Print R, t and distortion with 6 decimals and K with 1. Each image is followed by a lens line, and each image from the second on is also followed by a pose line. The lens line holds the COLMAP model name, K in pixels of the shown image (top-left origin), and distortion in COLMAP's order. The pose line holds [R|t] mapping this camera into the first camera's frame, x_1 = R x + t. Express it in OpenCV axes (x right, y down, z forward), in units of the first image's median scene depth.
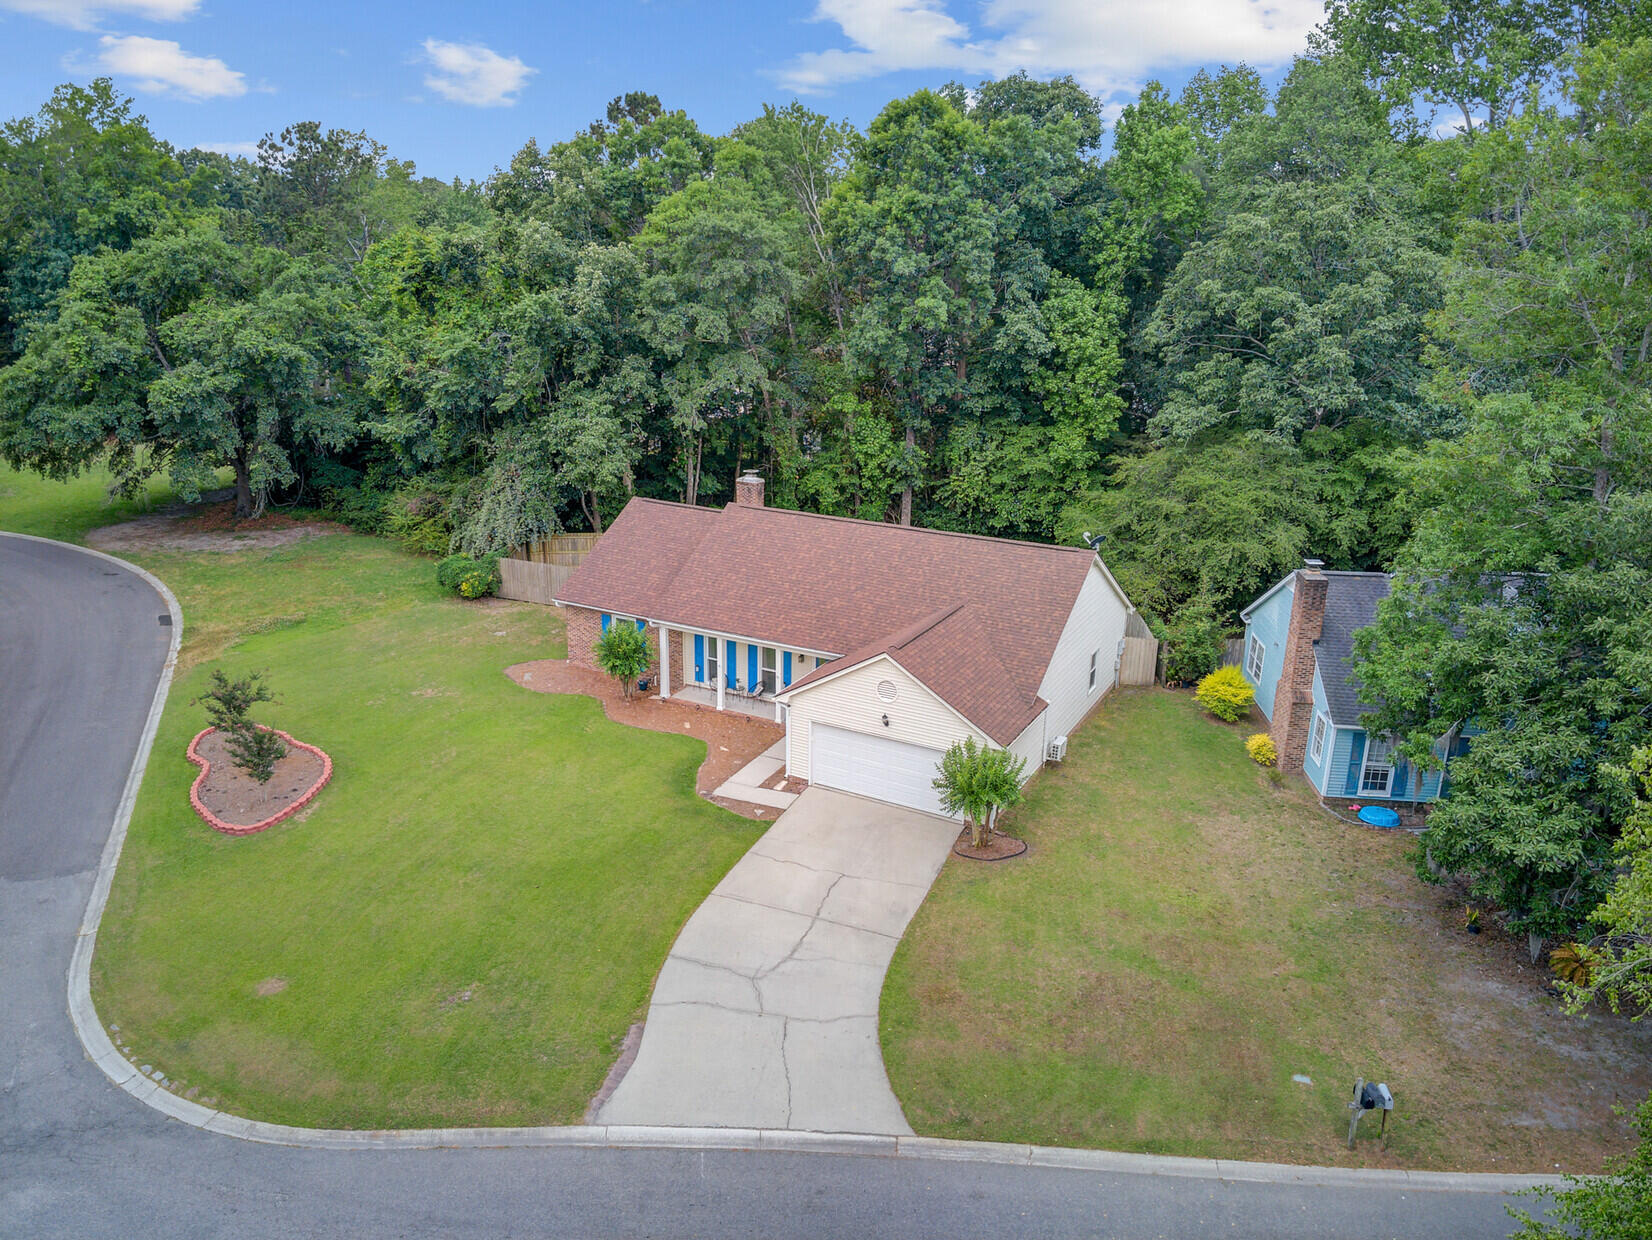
lens RADIAL K [[1189.2, 0, 826.0], [0, 1189.2, 620.0], [0, 0, 1]] dist [0.124685, -0.233572]
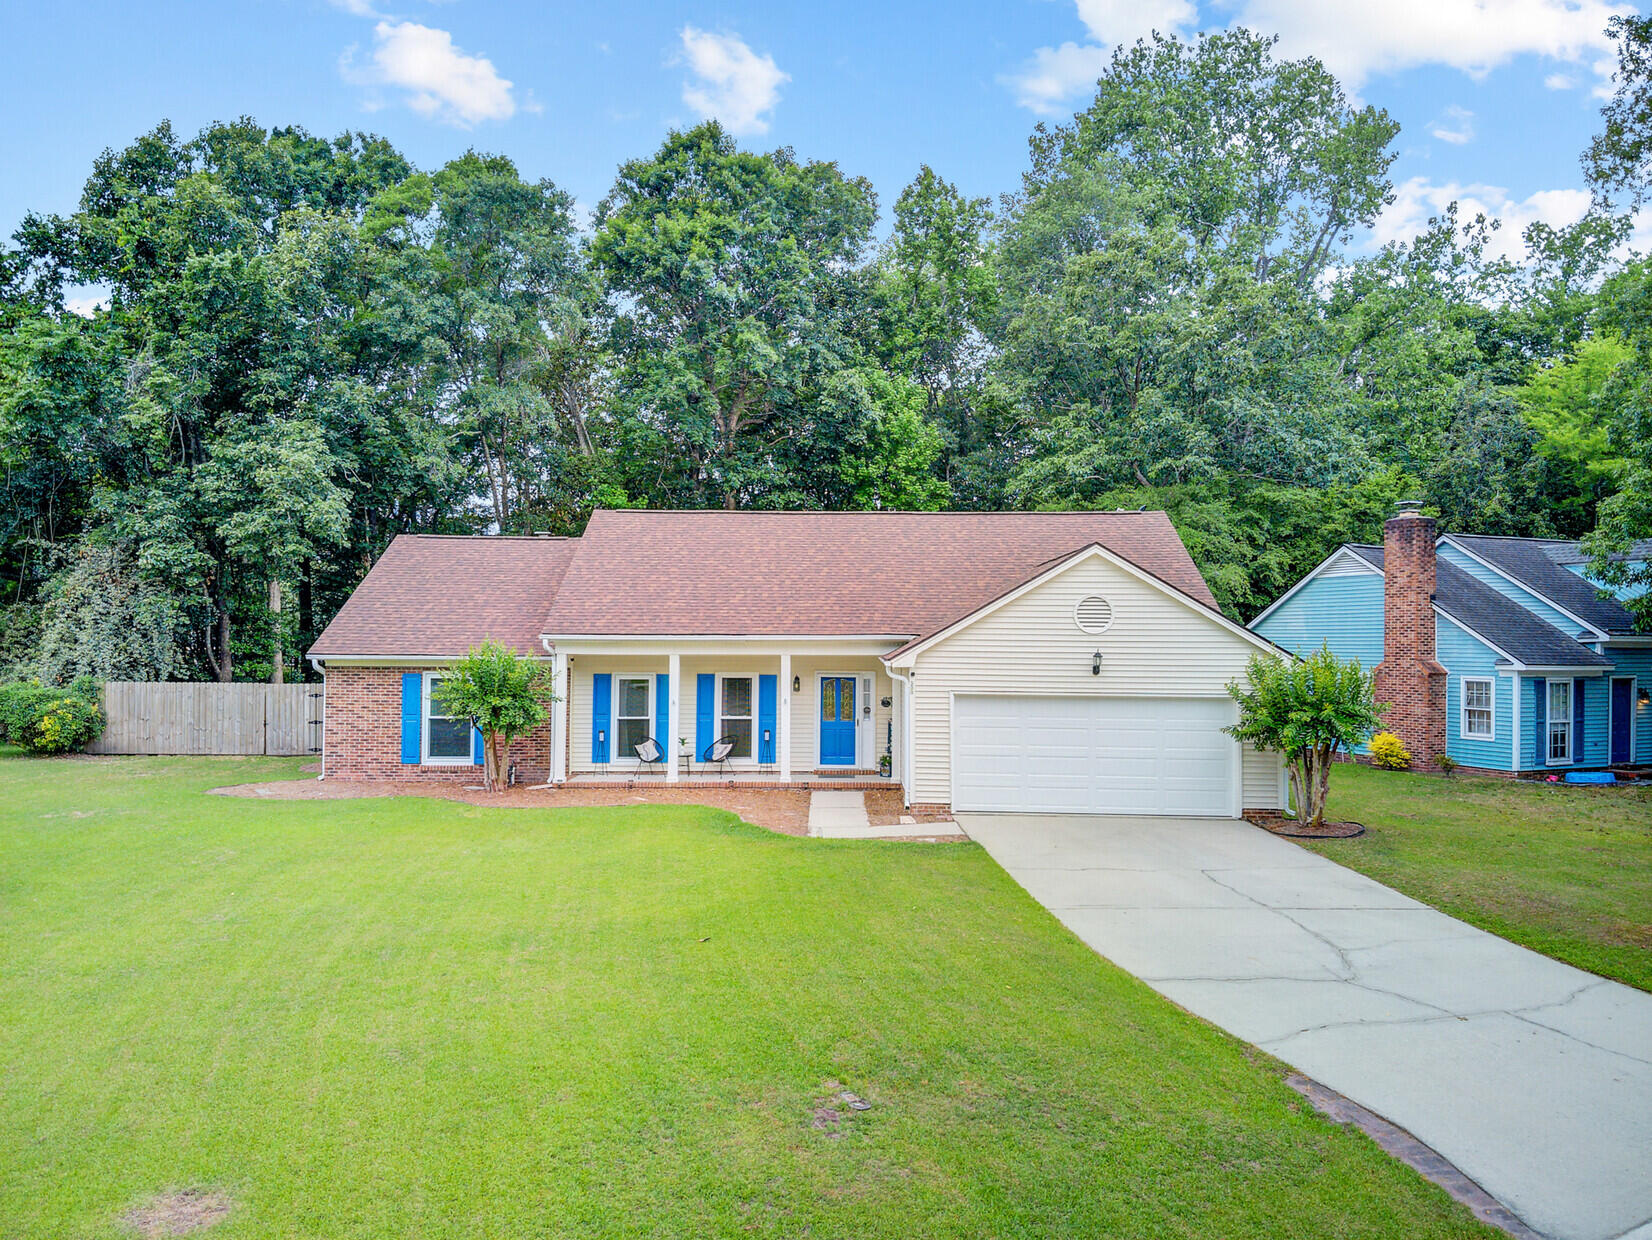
lens RADIAL K [[1202.8, 0, 826.0], [0, 1202.8, 620.0], [0, 0, 1]] dist [0.084665, -0.166738]
pose [[0.890347, -0.006349, 0.455238, -0.299056], [0.150249, 0.947982, -0.280634, 0.181923], [-0.429776, 0.318261, 0.844987, 0.442204]]
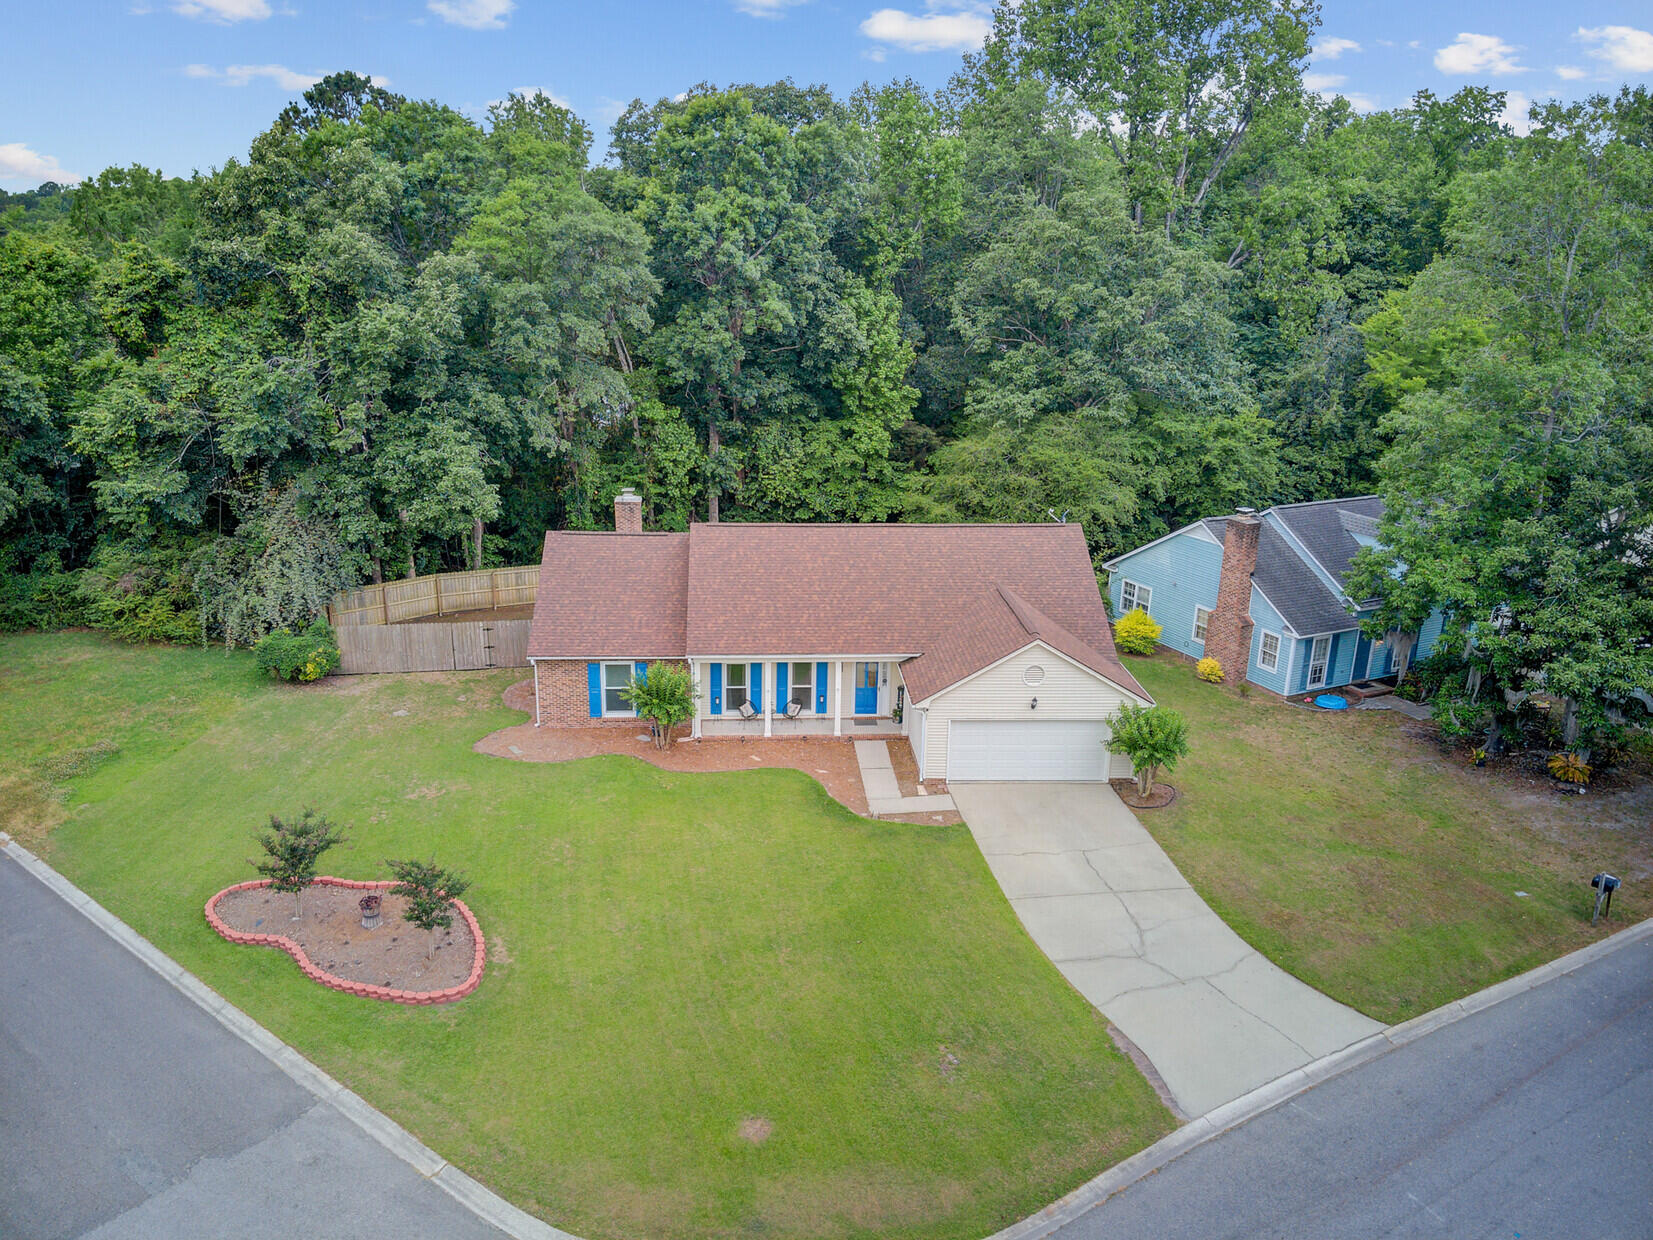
lens RADIAL K [[1190.0, 0, 826.5], [0, 1190.0, 620.0], [0, 0, 1]] dist [0.124685, -0.233572]
pose [[0.852791, -0.161326, 0.496712, -0.520267], [0.157745, 0.986239, 0.049490, -0.058559], [-0.497860, 0.036149, 0.866504, 0.143665]]
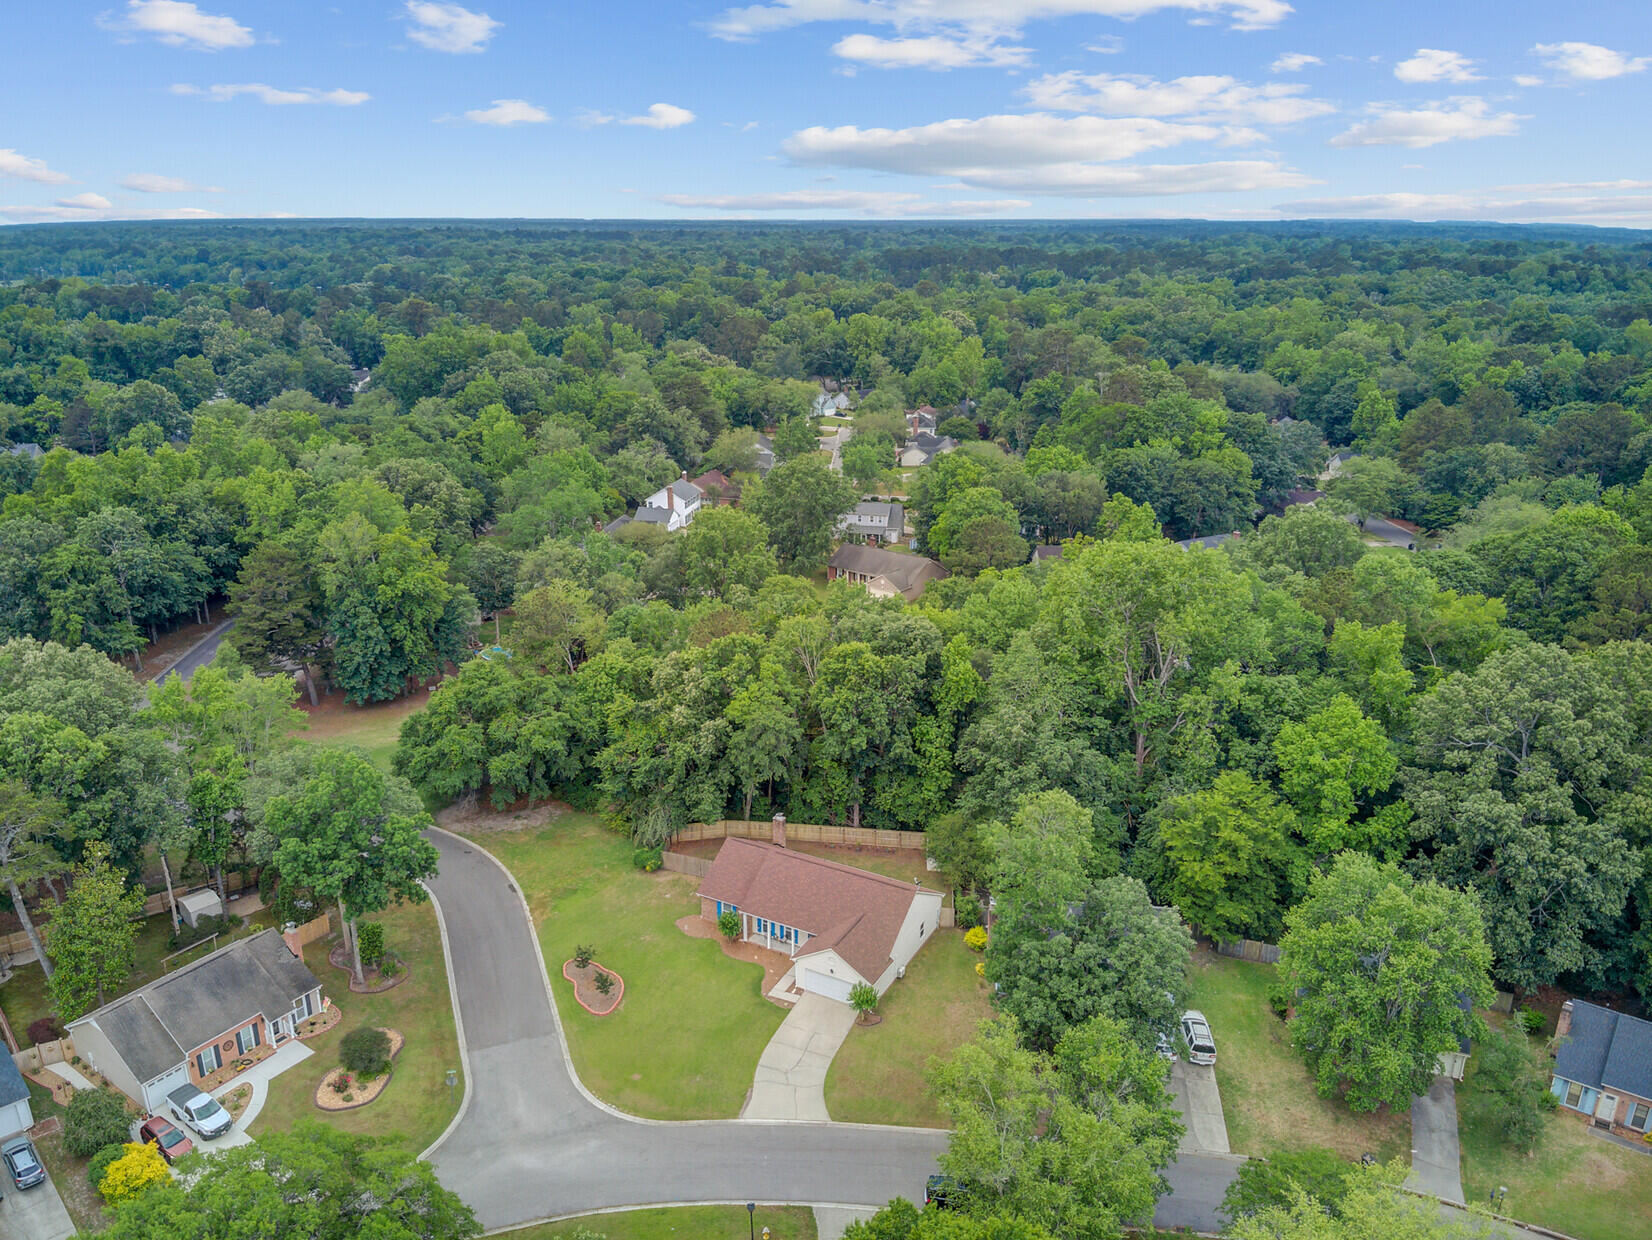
lens RADIAL K [[1187.5, 0, 826.0], [0, 1187.5, 620.0], [0, 0, 1]] dist [0.122781, -0.216511]
pose [[0.999870, -0.010203, -0.012516, 0.067016], [0.010220, 0.999947, 0.001355, -0.609923], [0.012502, -0.001483, 0.999921, -1.472183]]
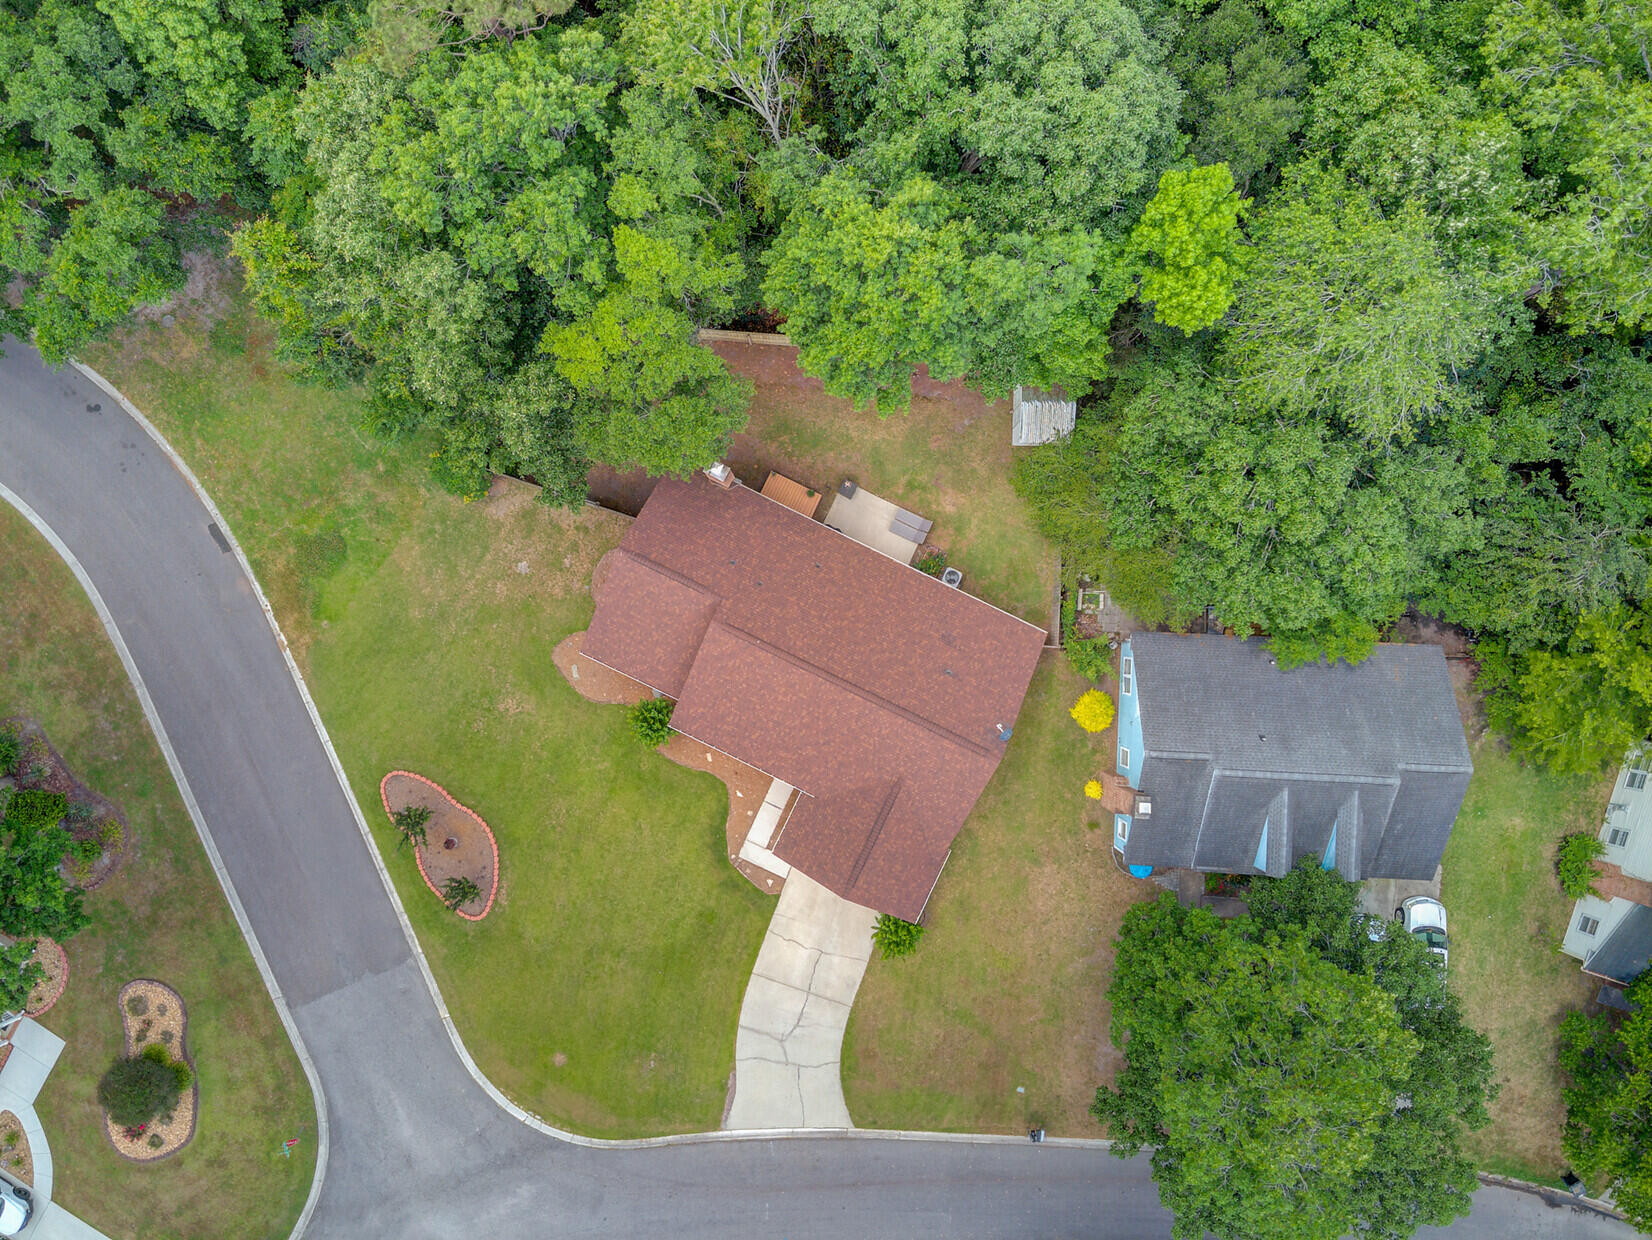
lens RADIAL K [[1255.5, 0, 826.0], [0, 1255.5, 620.0], [0, 0, 1]] dist [0.095386, -0.193067]
pose [[0.999175, -0.035317, -0.020028, 0.060147], [0.030332, 0.321394, 0.946460, -1.382936], [-0.026989, -0.946287, 0.322200, 0.663083]]
